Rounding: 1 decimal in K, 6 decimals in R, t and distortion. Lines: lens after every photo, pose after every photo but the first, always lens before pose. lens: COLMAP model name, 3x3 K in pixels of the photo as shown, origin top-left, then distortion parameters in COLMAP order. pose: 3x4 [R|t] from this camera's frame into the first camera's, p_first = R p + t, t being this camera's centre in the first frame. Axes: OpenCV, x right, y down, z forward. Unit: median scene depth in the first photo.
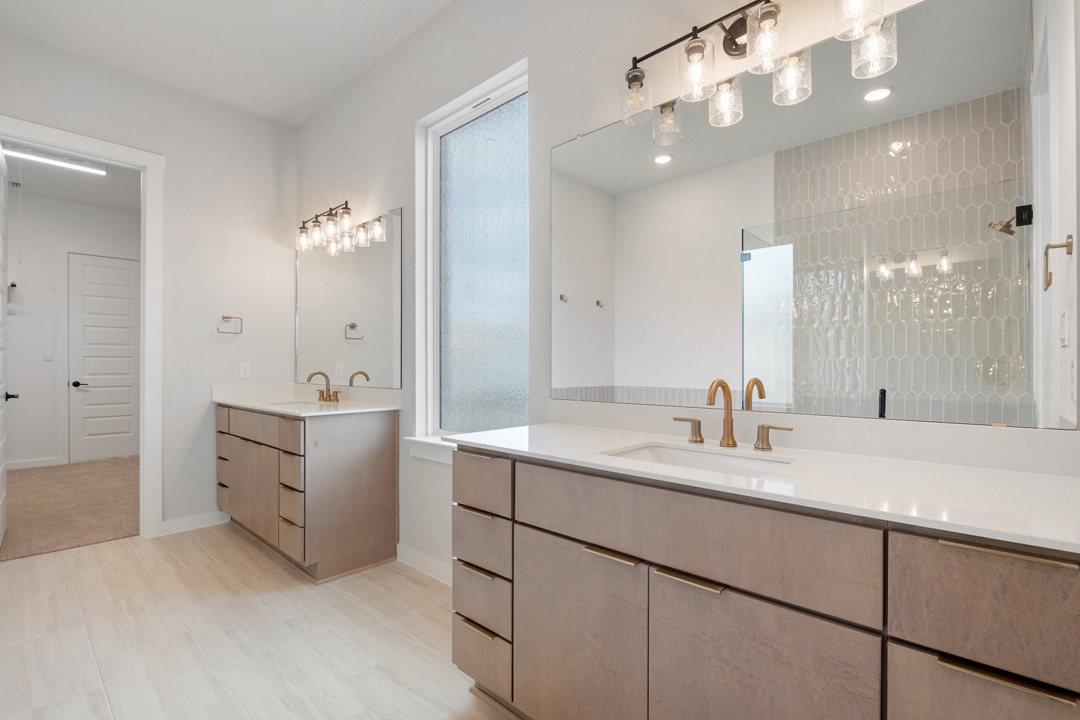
lens RADIAL K [[494.9, 0, 540.2], [0, 494.9, 367.8], [0, 0, 1]] dist [-0.000590, -0.002901]
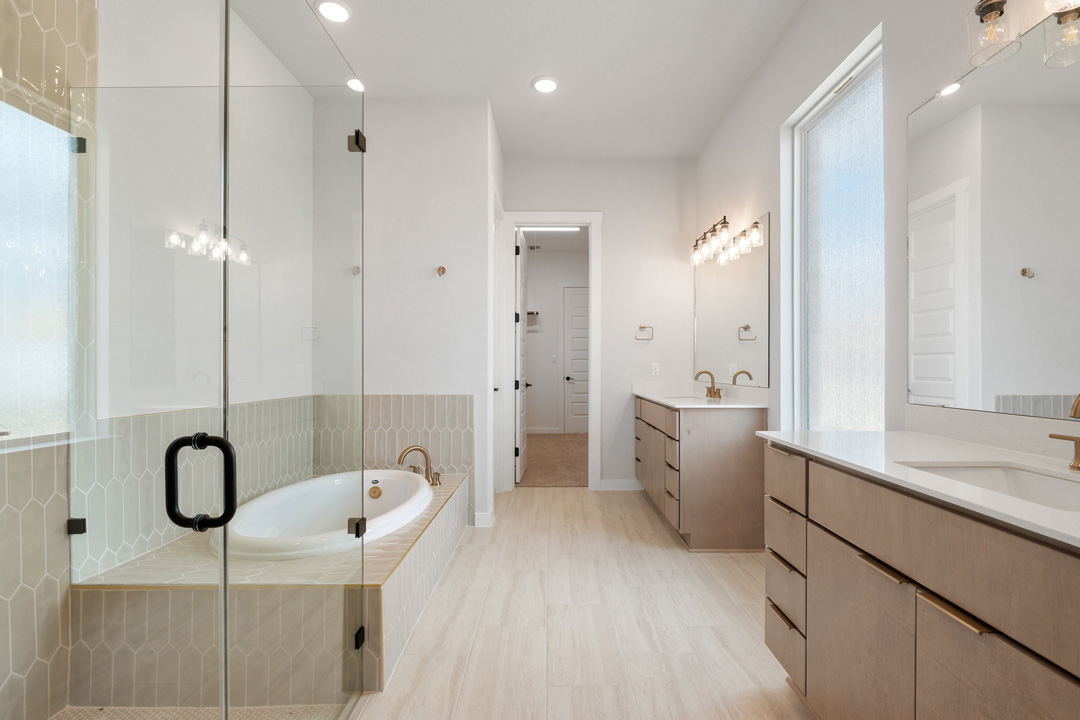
lens RADIAL K [[494.9, 0, 546.3], [0, 494.9, 364.6], [0, 0, 1]] dist [-0.000590, -0.002901]
pose [[0.676690, -0.003113, -0.736261, 0.179209], [-0.000443, 0.999989, -0.004635, -0.000954], [0.736268, 0.003462, 0.676681, -0.045197]]
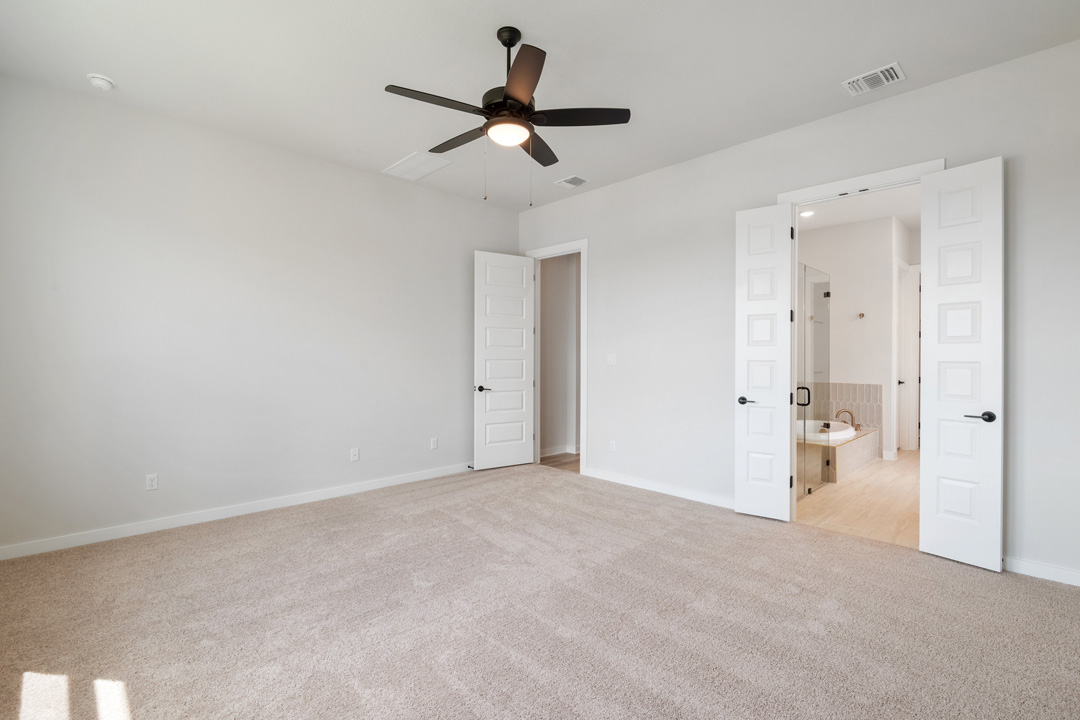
lens RADIAL K [[494.9, 0, 549.2], [0, 494.9, 359.6], [0, 0, 1]] dist [-0.000590, -0.002901]
pose [[-0.034455, 0.004760, -0.999395, 1.585440], [-0.001271, 0.999988, 0.004807, -0.058127], [0.999405, 0.001436, -0.034449, -0.856461]]
